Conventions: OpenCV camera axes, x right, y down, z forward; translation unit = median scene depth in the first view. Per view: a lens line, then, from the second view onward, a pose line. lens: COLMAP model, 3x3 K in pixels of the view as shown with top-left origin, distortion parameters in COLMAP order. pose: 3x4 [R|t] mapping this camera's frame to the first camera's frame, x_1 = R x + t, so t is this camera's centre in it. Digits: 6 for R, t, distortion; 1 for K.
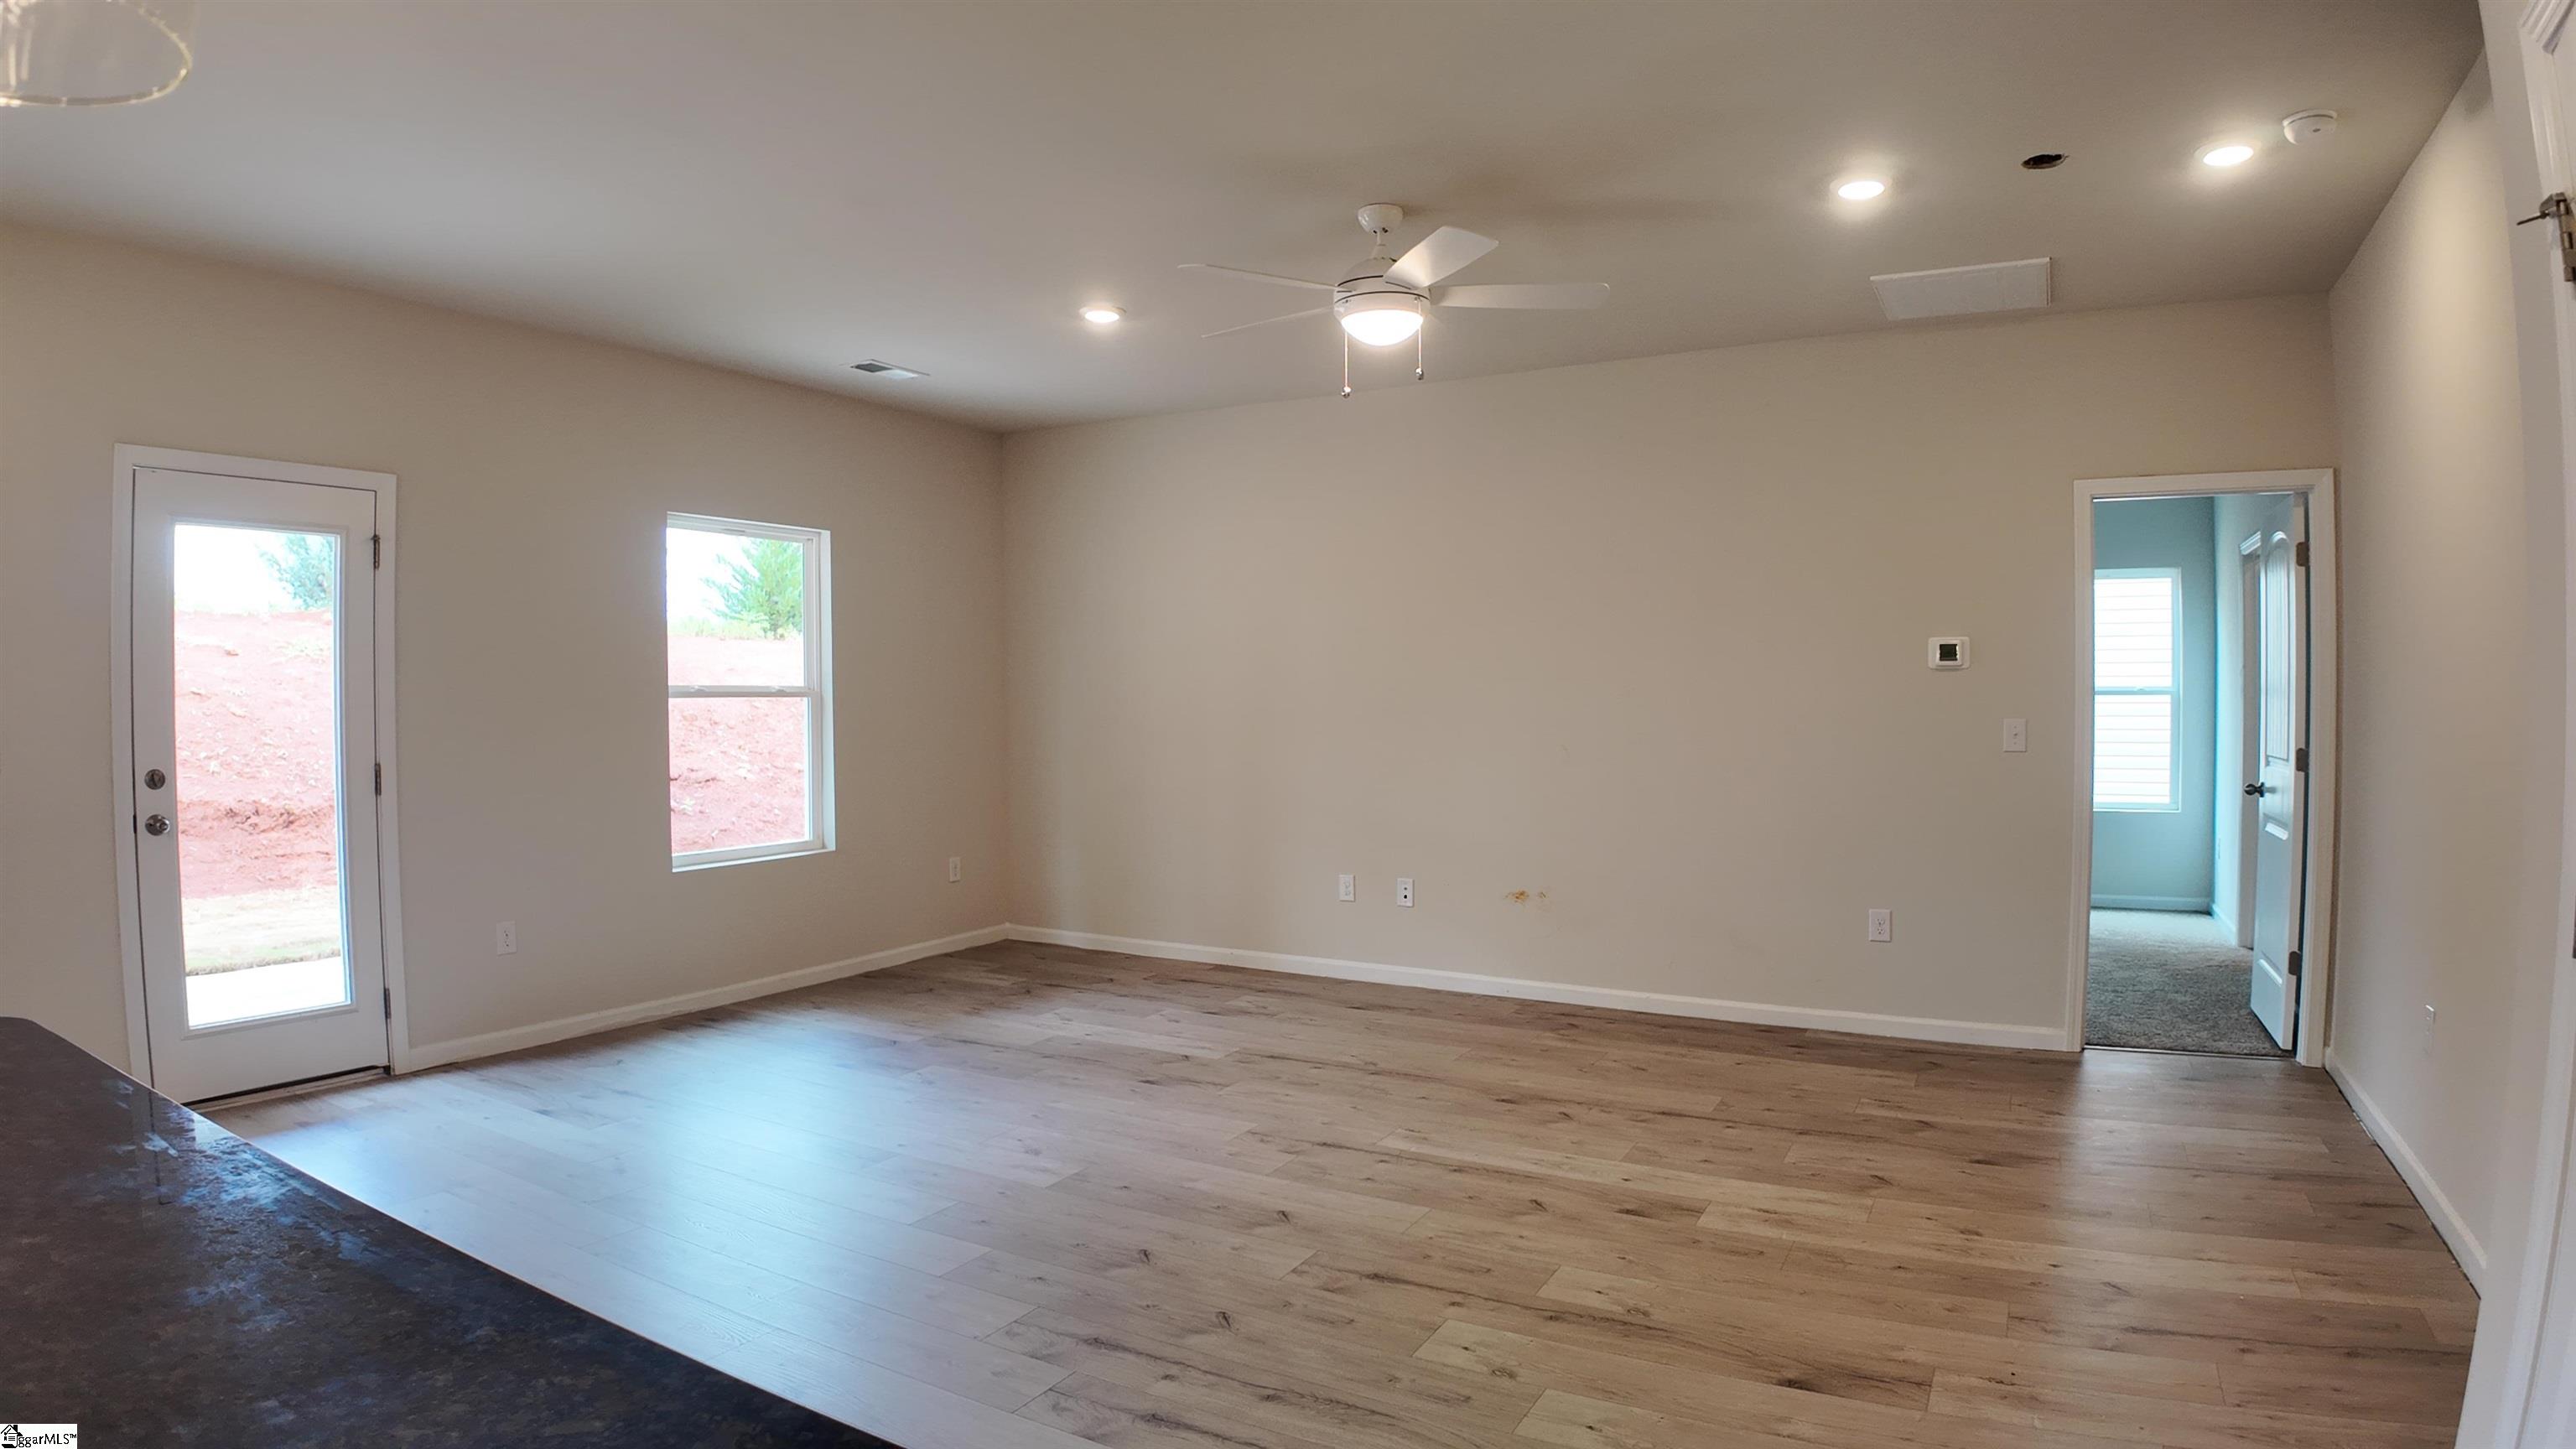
lens RADIAL K [[1387.2, 0, 1288.0], [0, 1387.2, 724.5], [0, 0, 1]] dist [-0.110959, 0.001361]
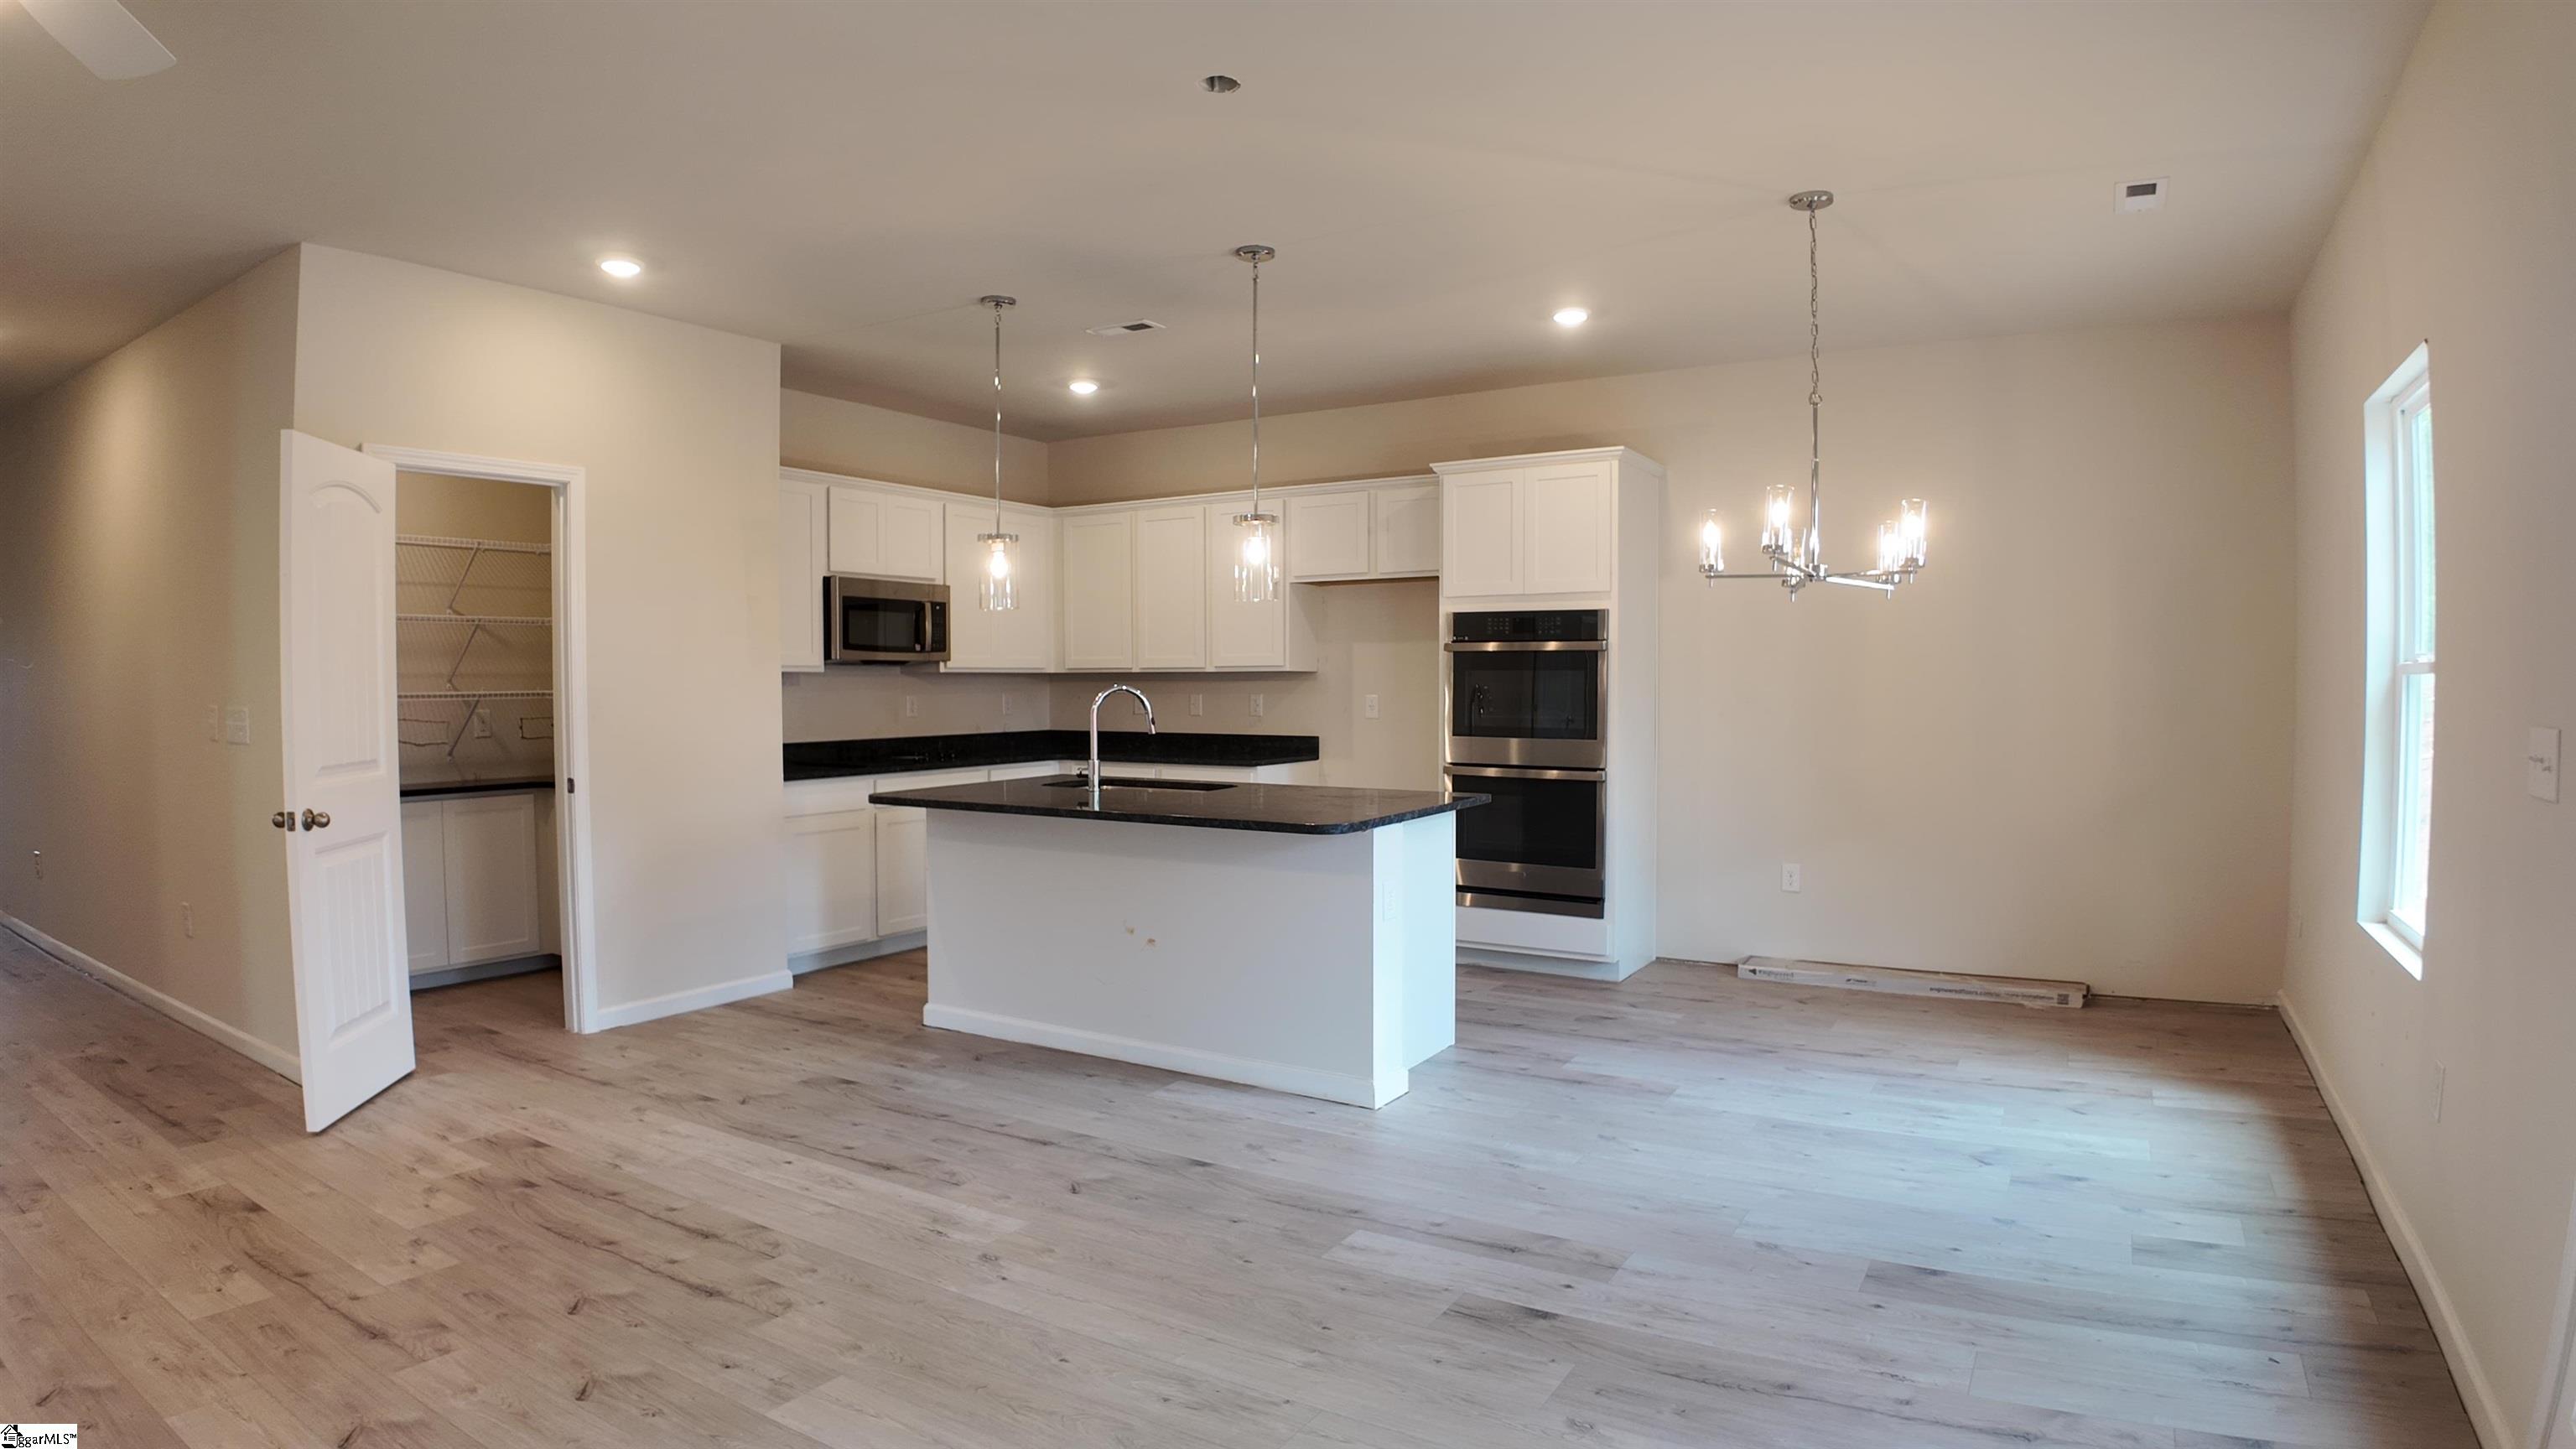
lens RADIAL K [[1387.2, 0, 1288.0], [0, 1387.2, 724.5], [0, 0, 1]] dist [-0.110959, 0.001361]
pose [[-0.999671, 0.007892, 0.024415, -0.620270], [0.009078, 0.998765, 0.048852, -0.034659], [-0.023999, 0.049057, -0.998508, 2.003208]]
